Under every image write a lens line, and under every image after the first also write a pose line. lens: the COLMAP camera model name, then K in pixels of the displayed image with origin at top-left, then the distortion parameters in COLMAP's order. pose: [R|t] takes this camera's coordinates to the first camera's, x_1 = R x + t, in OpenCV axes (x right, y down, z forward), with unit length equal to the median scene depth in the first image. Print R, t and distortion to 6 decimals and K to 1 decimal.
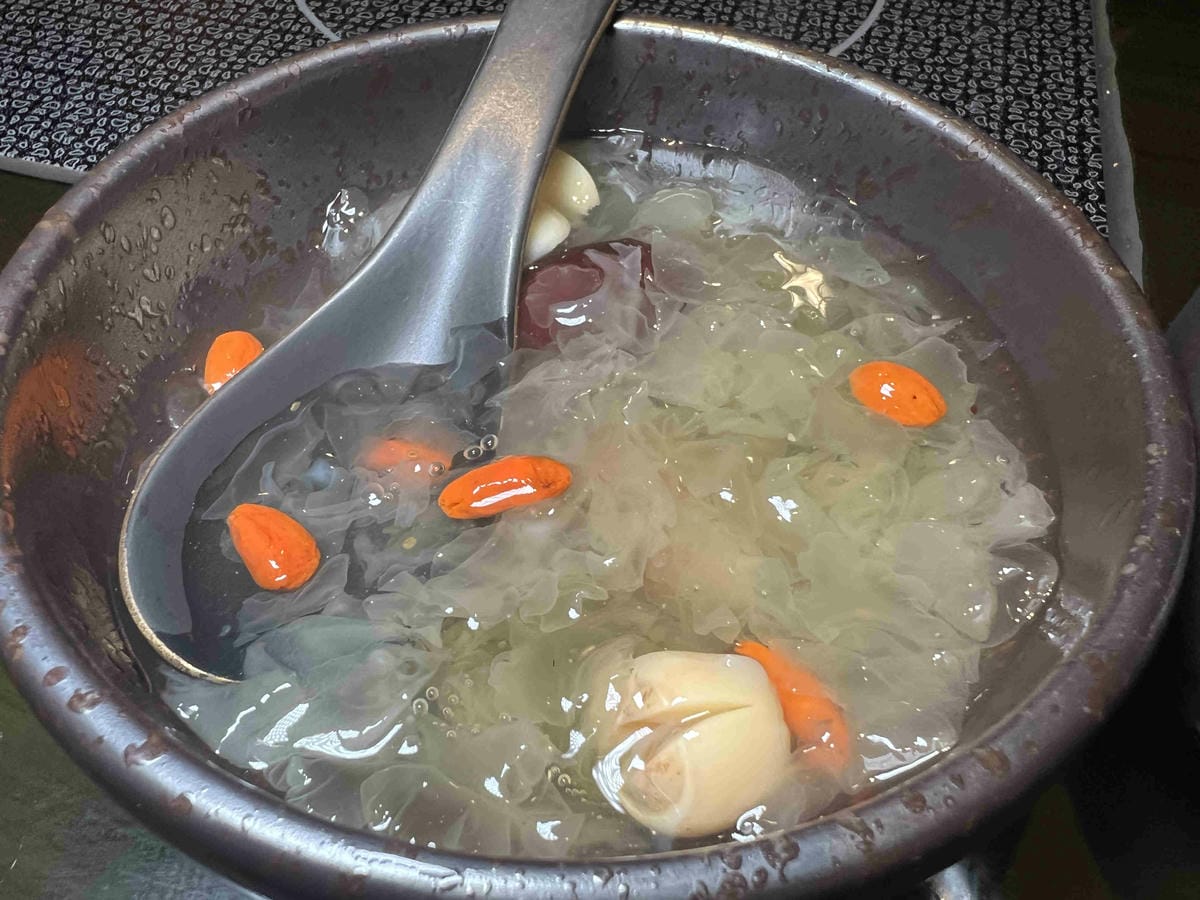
lens RADIAL K [[909.1, 0, 596.1], [0, 909.1, 519.8], [0, 0, 1]] dist [0.010538, 0.005325]
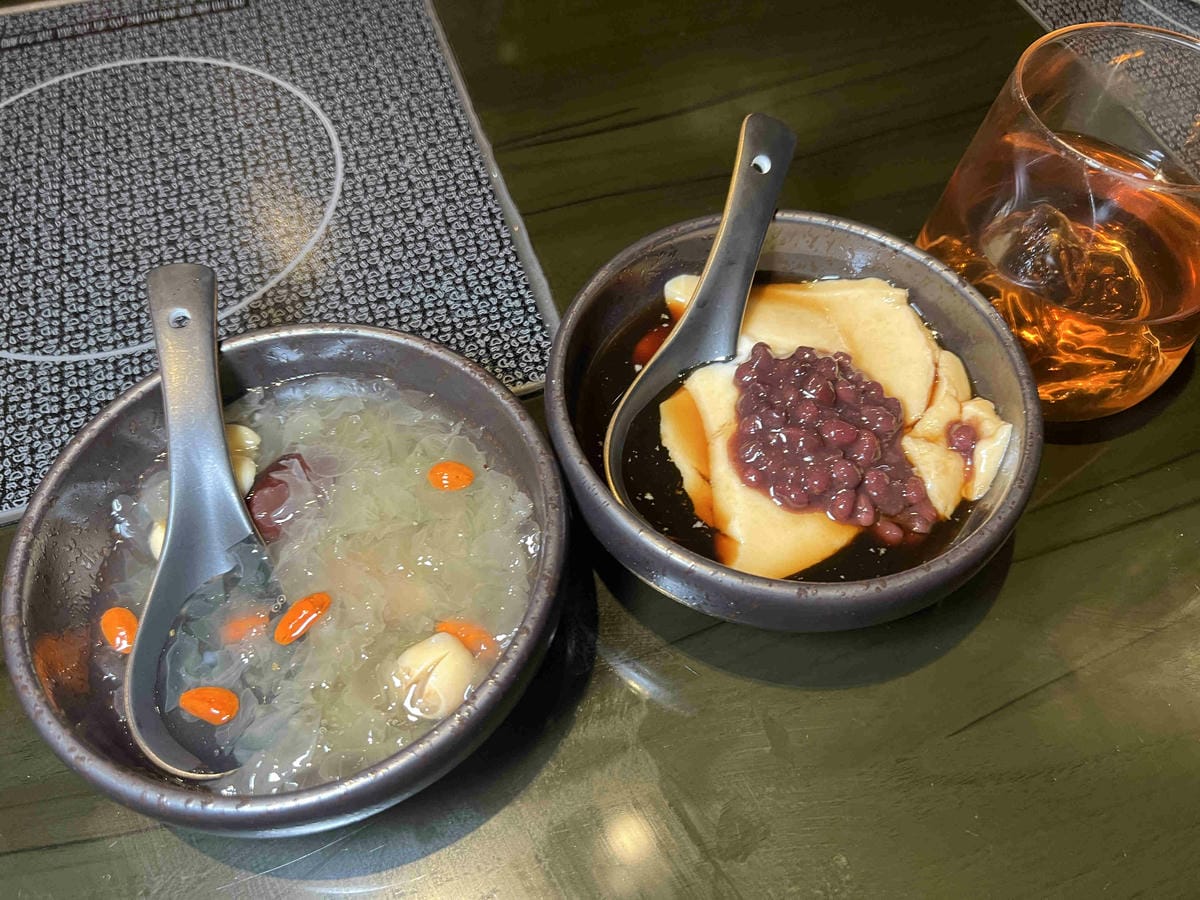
lens RADIAL K [[894.3, 0, 600.0], [0, 894.3, 450.0], [0, 0, 1]] dist [0.007416, 0.000672]
pose [[0.834953, -0.477079, 0.274316, 0.075109], [0.458057, 0.878753, 0.134075, -0.281540], [-0.305020, 0.013706, 0.952247, -0.968280]]
